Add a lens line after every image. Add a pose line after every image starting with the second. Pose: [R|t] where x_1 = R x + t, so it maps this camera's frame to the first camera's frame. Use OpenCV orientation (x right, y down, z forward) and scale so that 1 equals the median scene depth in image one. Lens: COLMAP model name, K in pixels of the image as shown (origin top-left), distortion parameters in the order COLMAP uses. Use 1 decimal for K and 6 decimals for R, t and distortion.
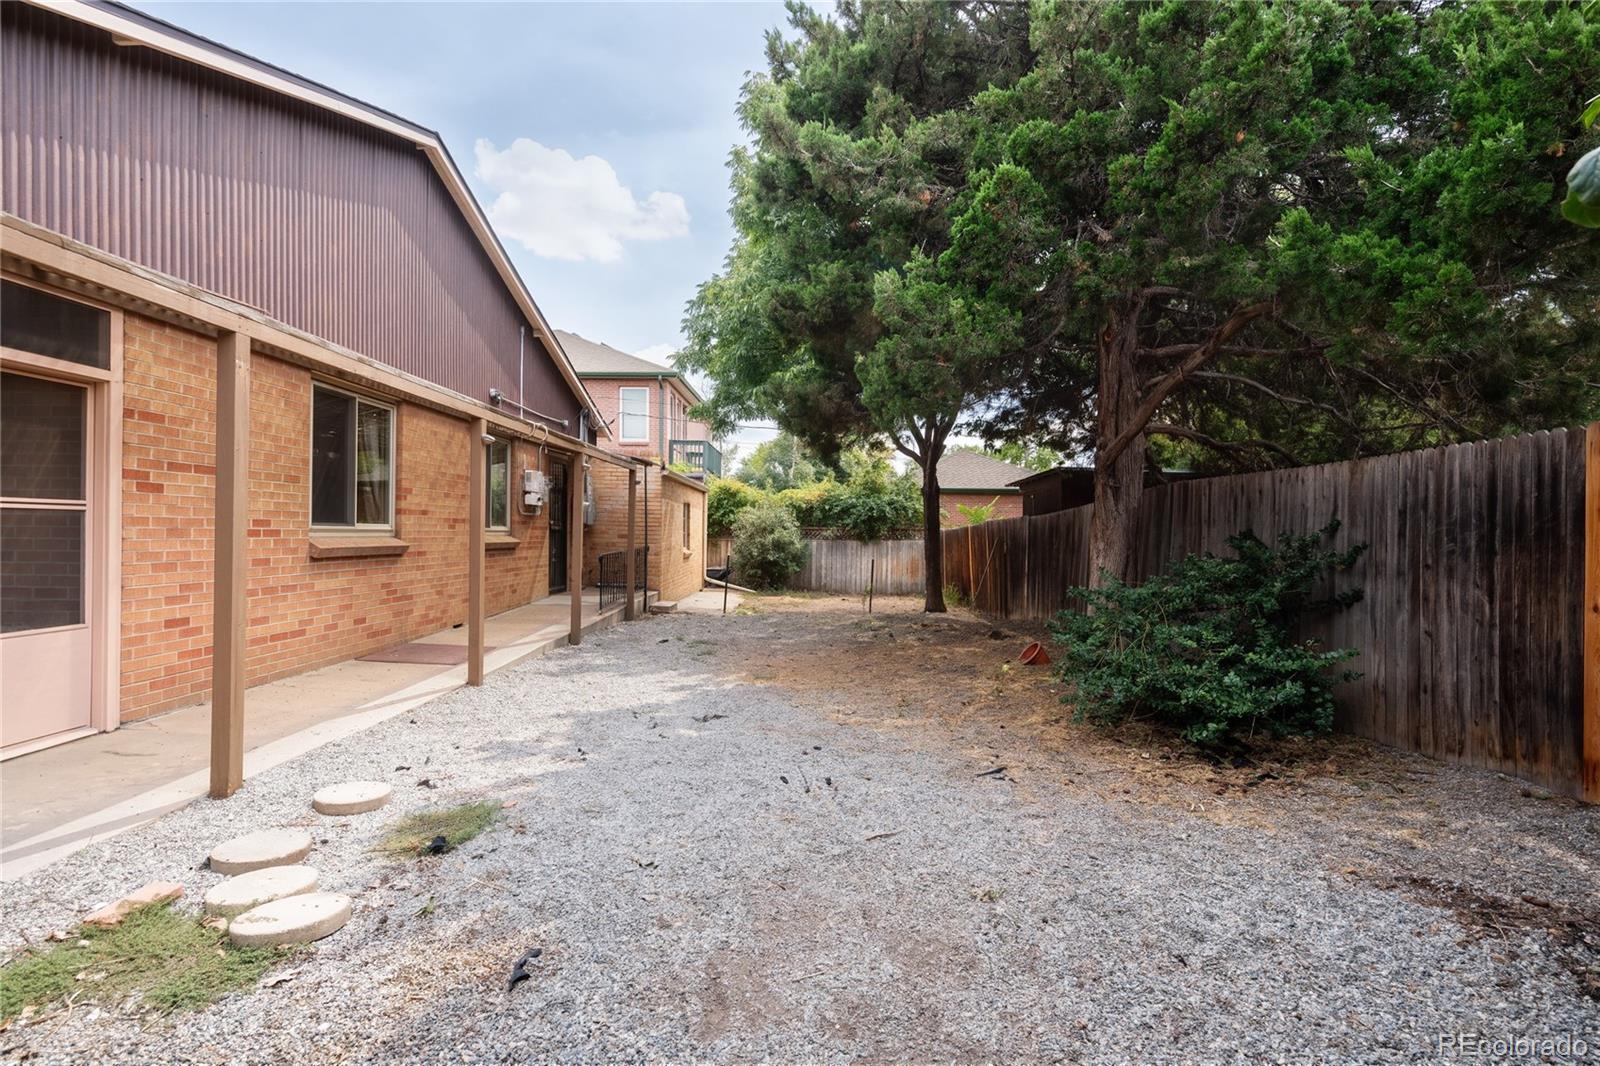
lens RADIAL K [[761.7, 0, 800.0], [0, 761.7, 533.0], [0, 0, 1]] dist [0.000505, -0.000136]
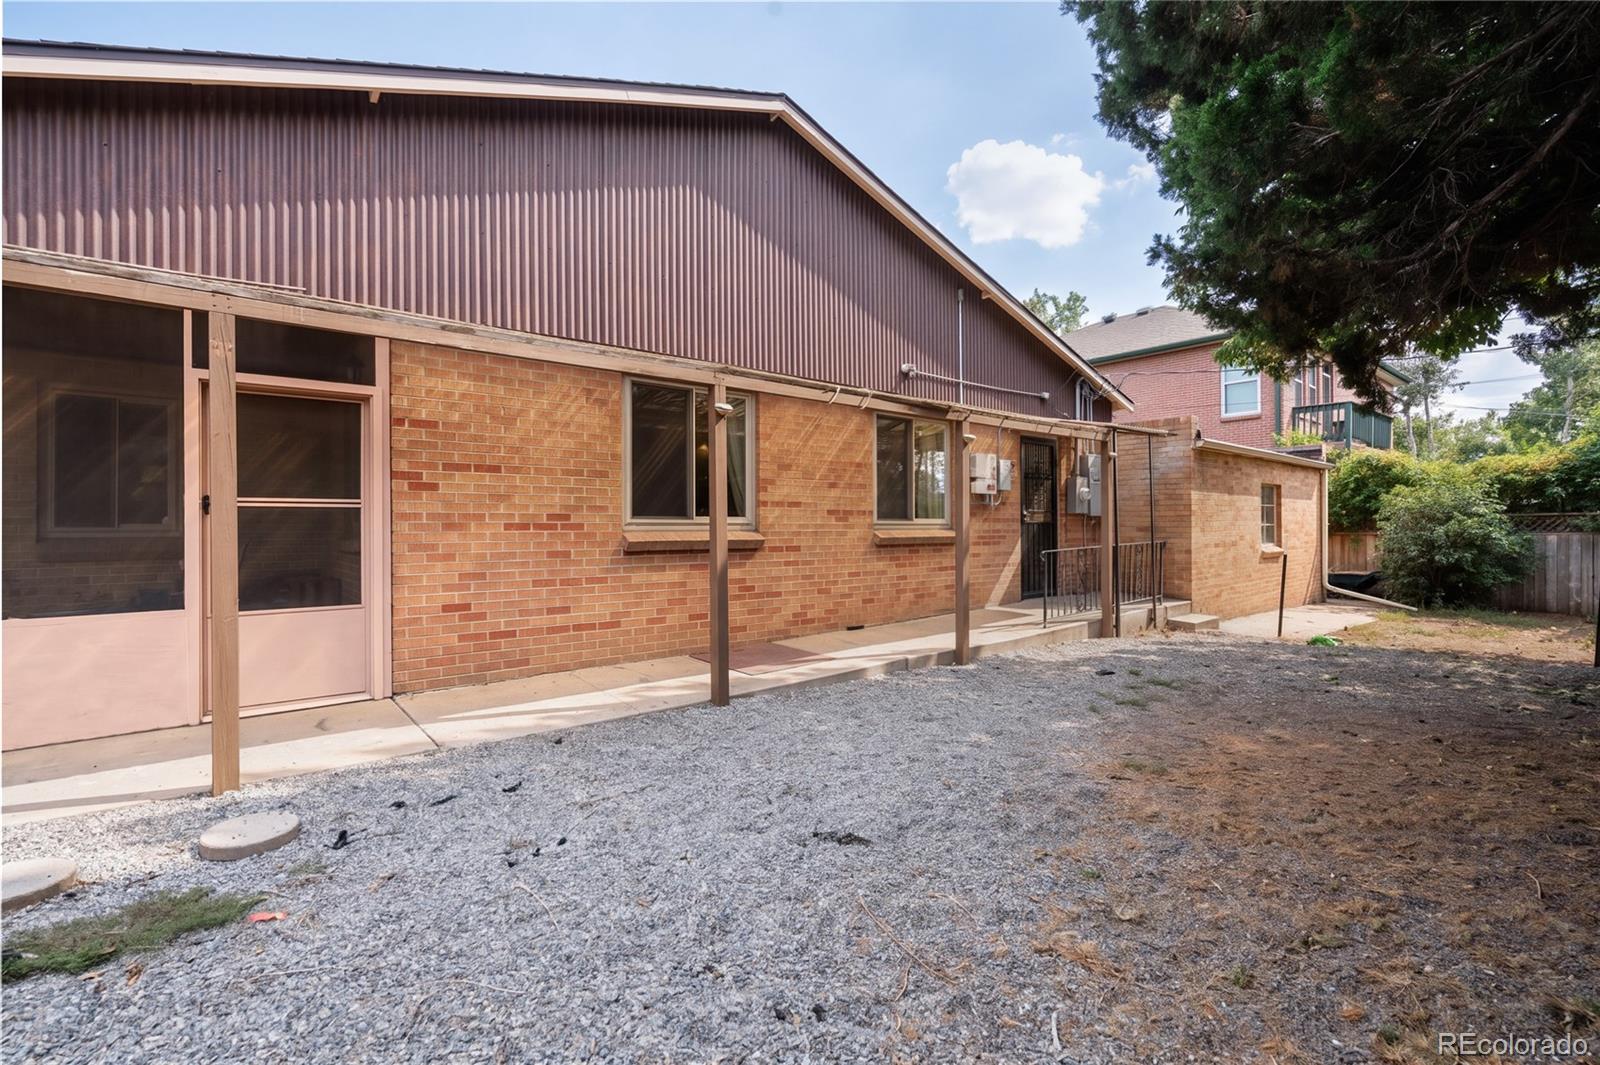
lens RADIAL K [[731.4, 0, 800.0], [0, 731.4, 532.5], [0, 0, 1]] dist [-0.013313, 0.000288]
pose [[0.658401, -0.010929, -0.752588, 0.234954], [0.011909, 0.999921, -0.004102, 0.014071], [0.752573, -0.006262, 0.658479, 0.516106]]
